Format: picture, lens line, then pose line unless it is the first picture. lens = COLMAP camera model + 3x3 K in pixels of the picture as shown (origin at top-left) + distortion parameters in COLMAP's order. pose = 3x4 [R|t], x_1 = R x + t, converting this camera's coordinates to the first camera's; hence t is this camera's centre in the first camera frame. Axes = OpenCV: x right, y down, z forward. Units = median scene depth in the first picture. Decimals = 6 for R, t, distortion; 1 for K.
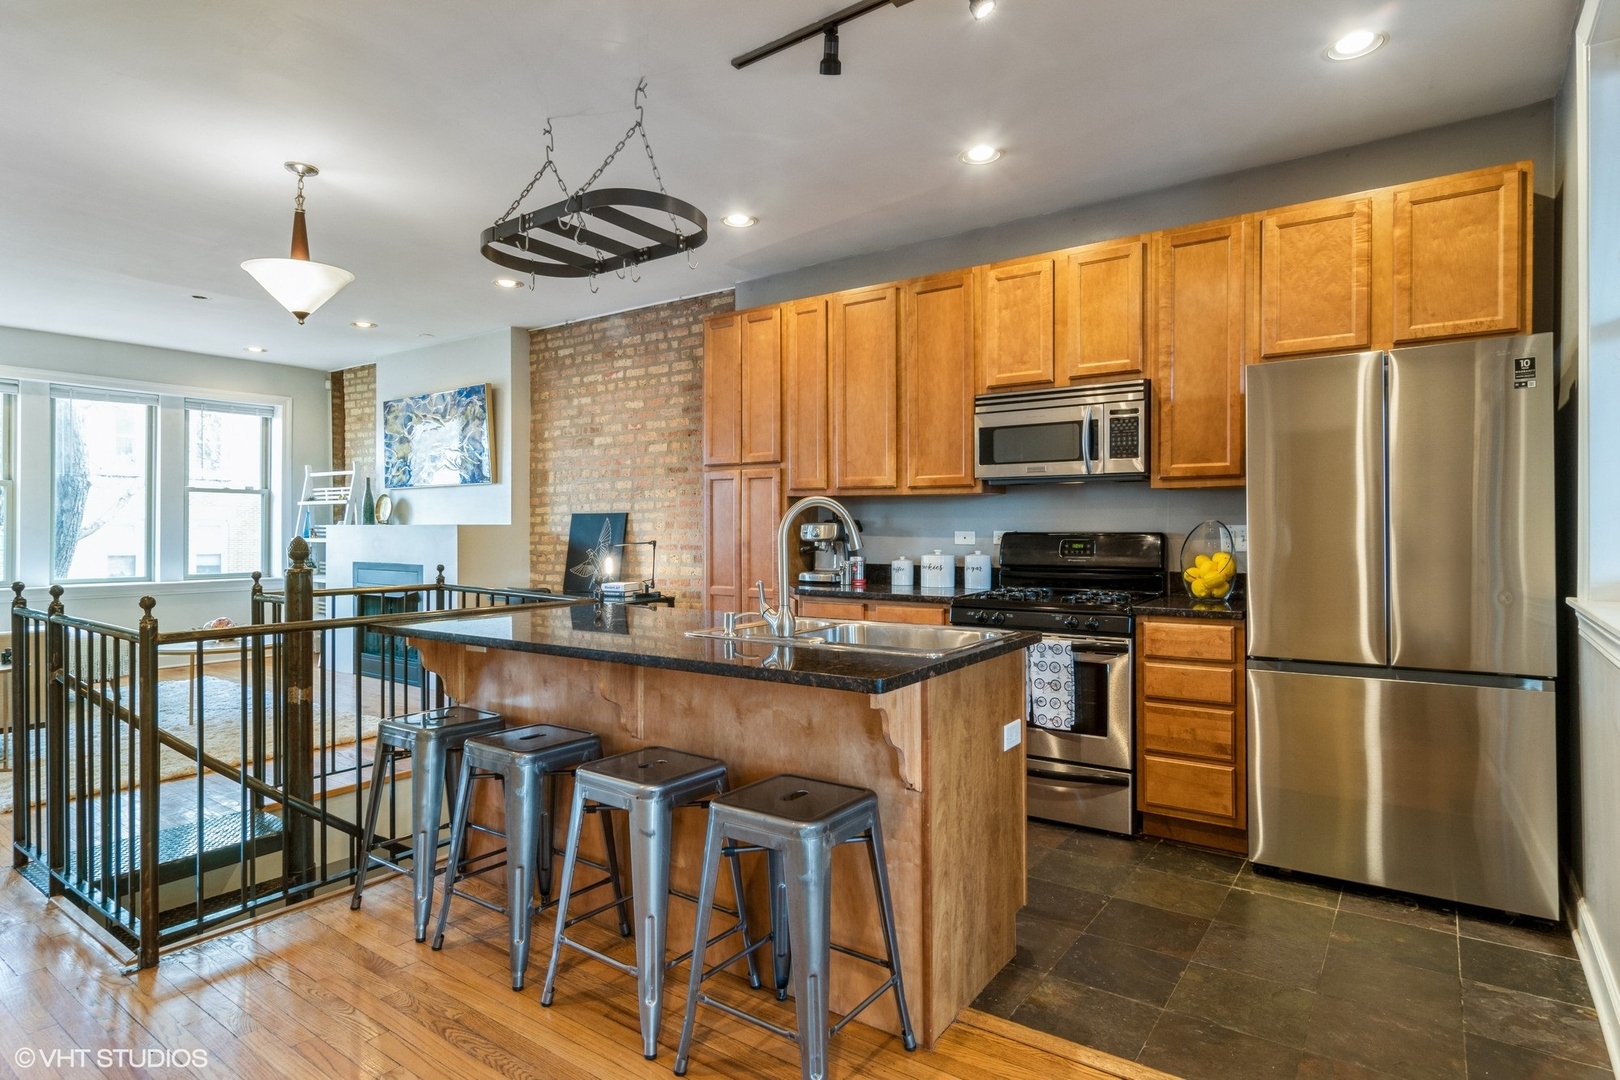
lens RADIAL K [[861.2, 0, 806.2], [0, 861.2, 537.4], [0, 0, 1]] dist [-0.000369, 0.003106]
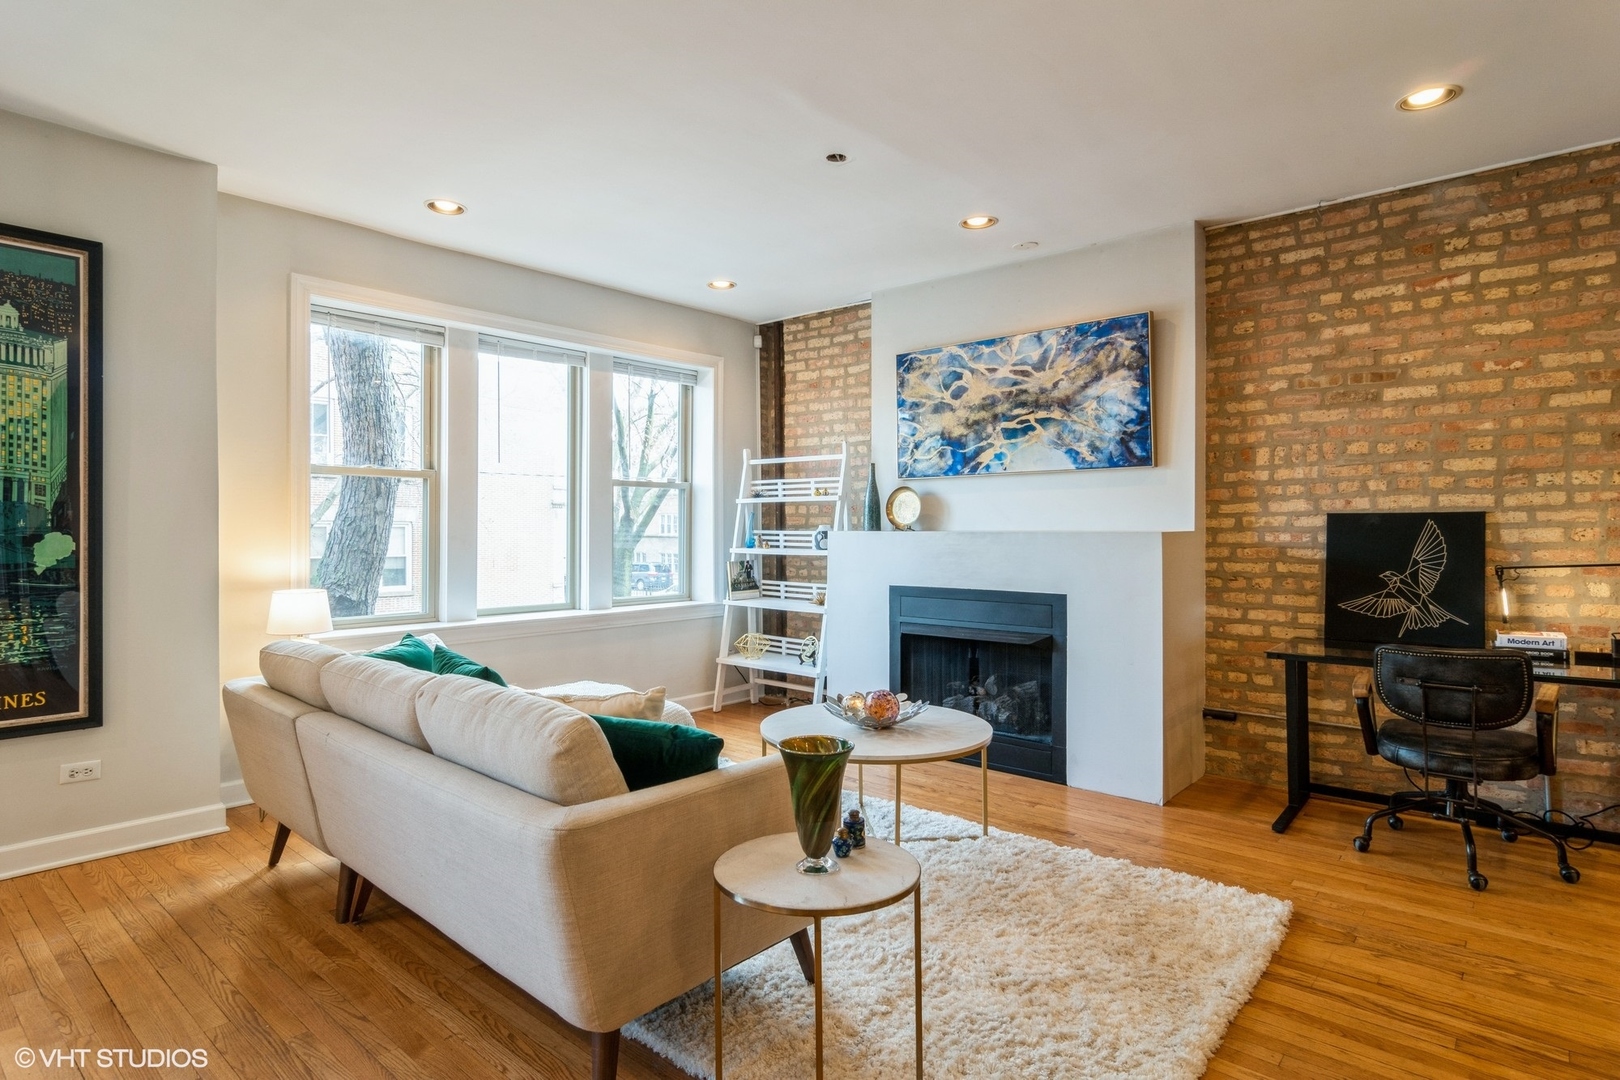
lens RADIAL K [[861.2, 0, 816.9], [0, 861.2, 531.2], [0, 0, 1]] dist [-0.000369, 0.003106]
pose [[0.996495, -0.004088, -0.083548, -0.568405], [0.003652, 0.999979, -0.005370, -0.012418], [0.083568, 0.005046, 0.996489, 0.341795]]
